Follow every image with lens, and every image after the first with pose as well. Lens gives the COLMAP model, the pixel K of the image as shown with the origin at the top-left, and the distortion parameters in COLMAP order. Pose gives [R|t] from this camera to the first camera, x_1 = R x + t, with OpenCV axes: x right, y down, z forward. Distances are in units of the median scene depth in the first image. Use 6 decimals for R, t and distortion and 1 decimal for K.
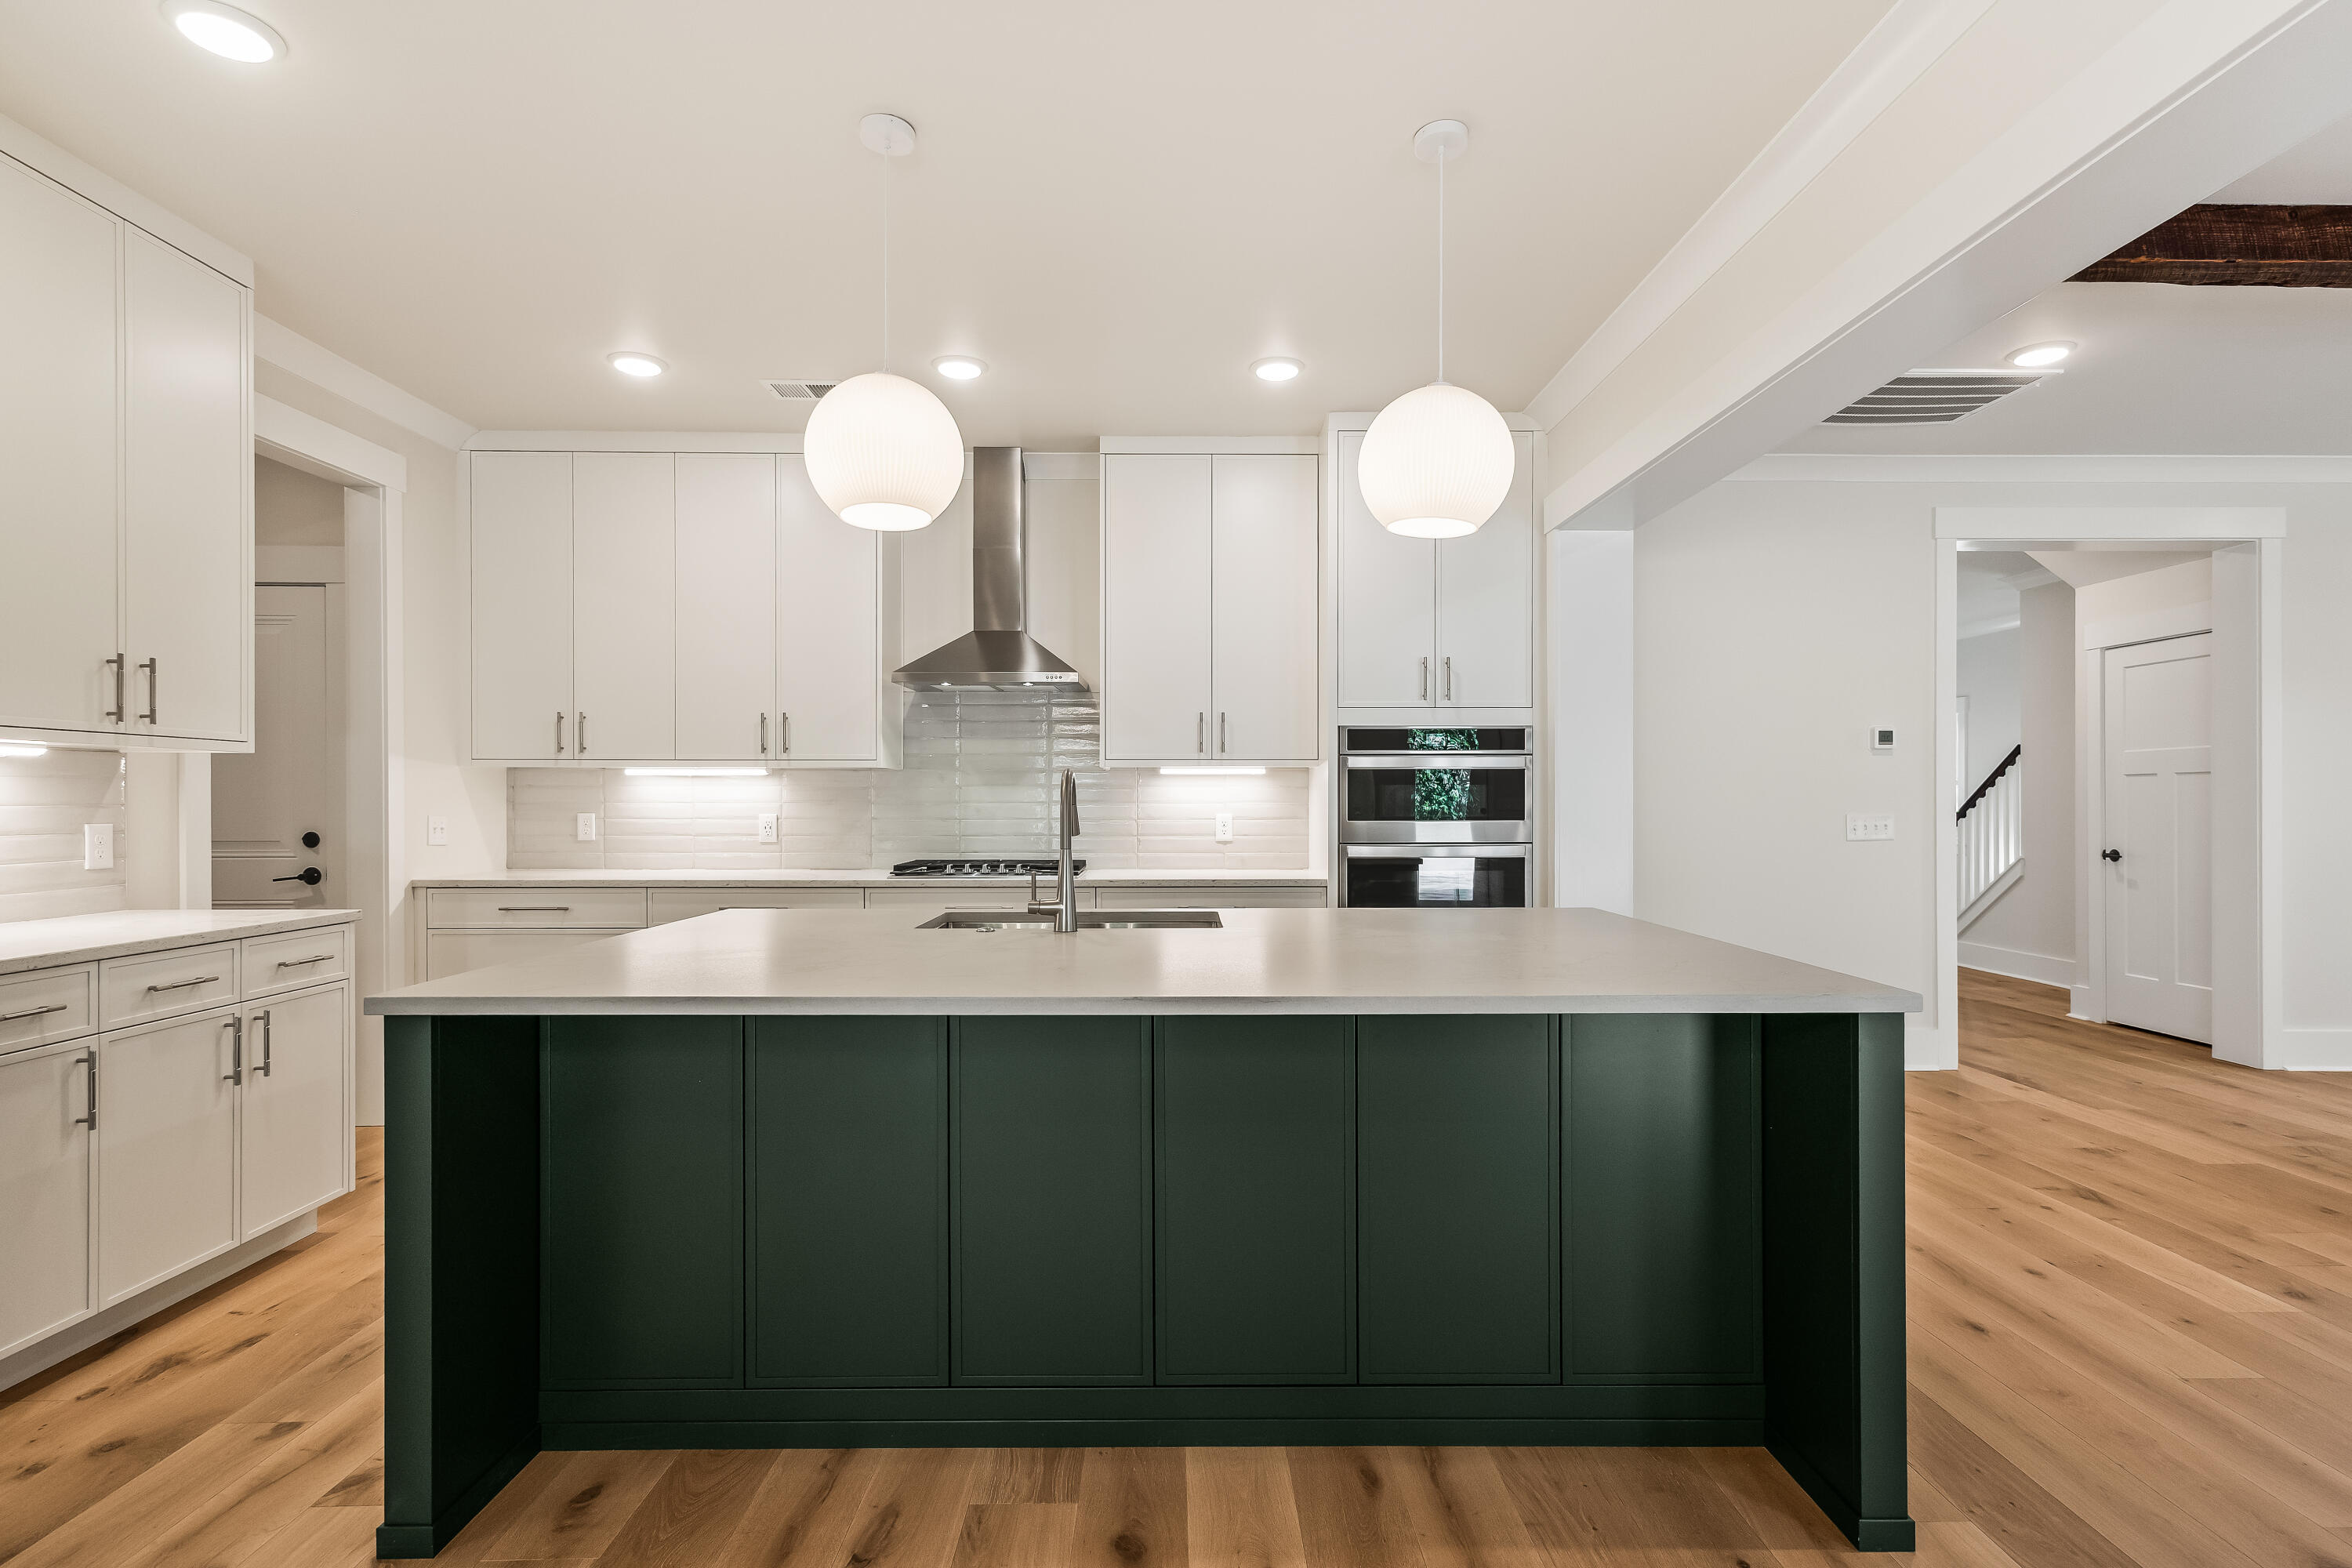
lens RADIAL K [[1150.9, 0, 1182.8], [0, 1150.9, 801.9], [0, 0, 1]] dist [0.006487, 0.000224]
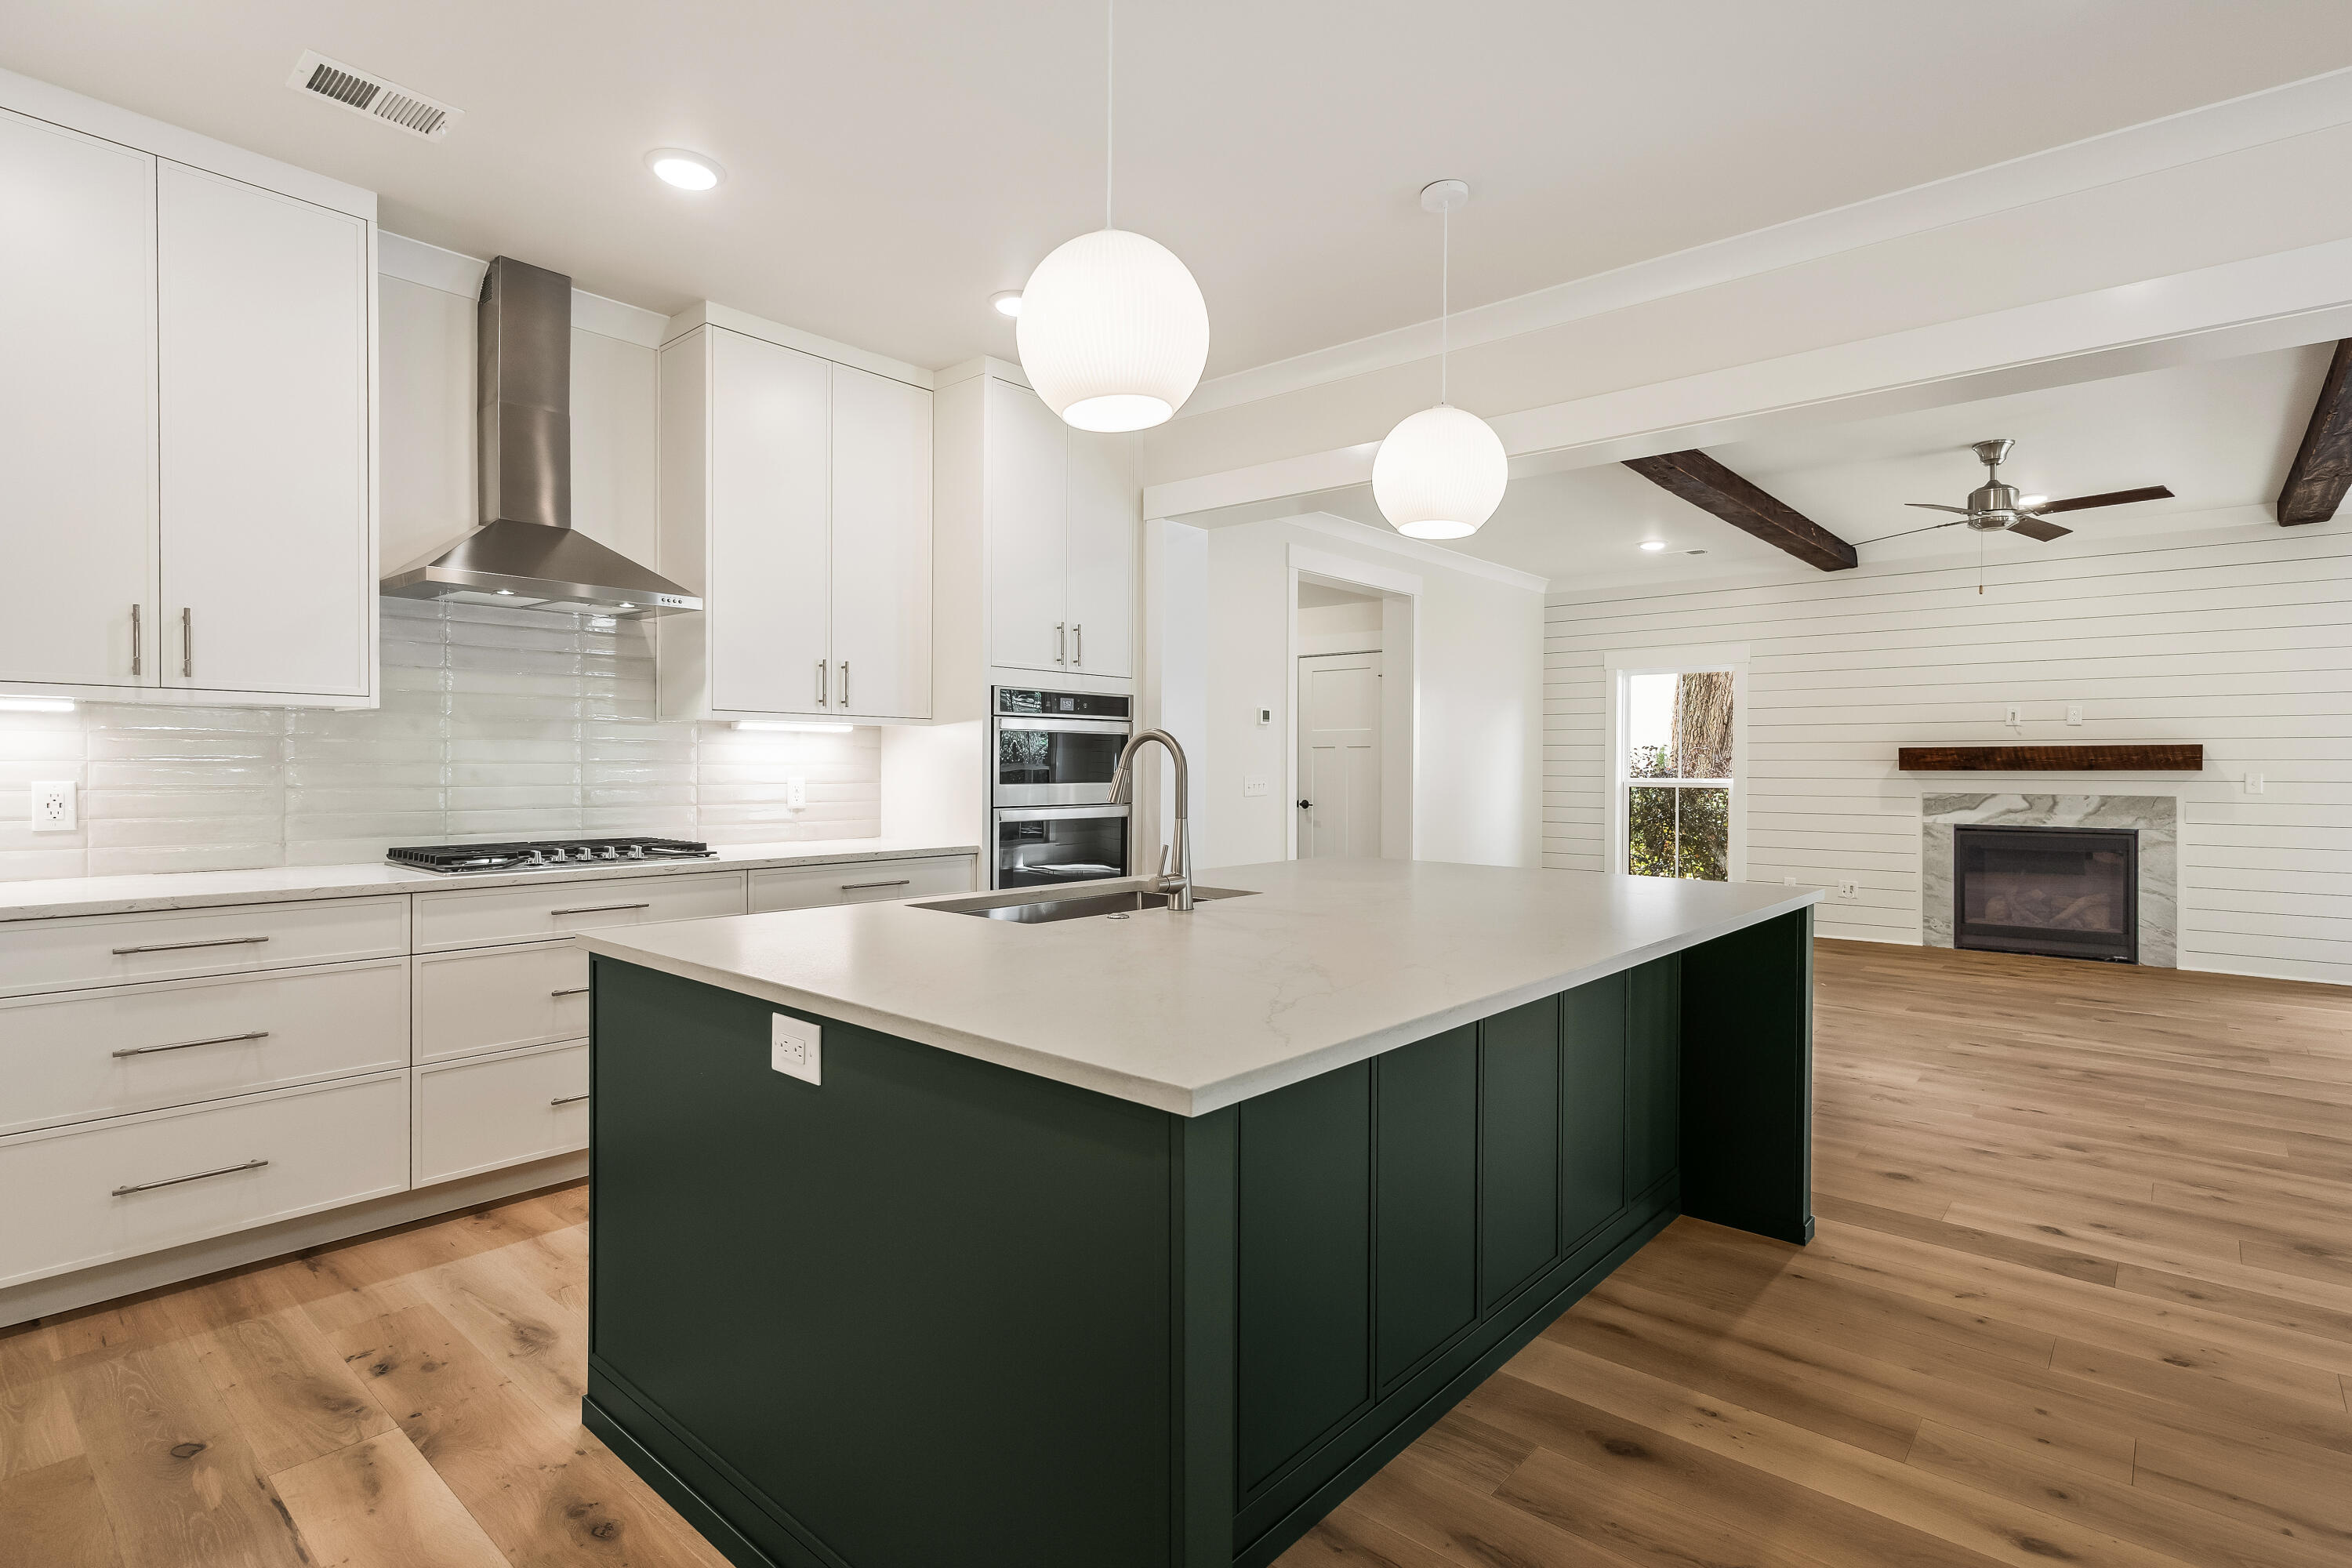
lens RADIAL K [[1150.9, 0, 1177.6], [0, 1150.9, 776.4], [0, 0, 1]] dist [0.006487, 0.000224]
pose [[0.667197, -0.003321, 0.744874, -0.469585], [-0.005267, 0.999944, 0.009177, 0.000209], [-0.744863, -0.010046, 0.667142, 0.243091]]
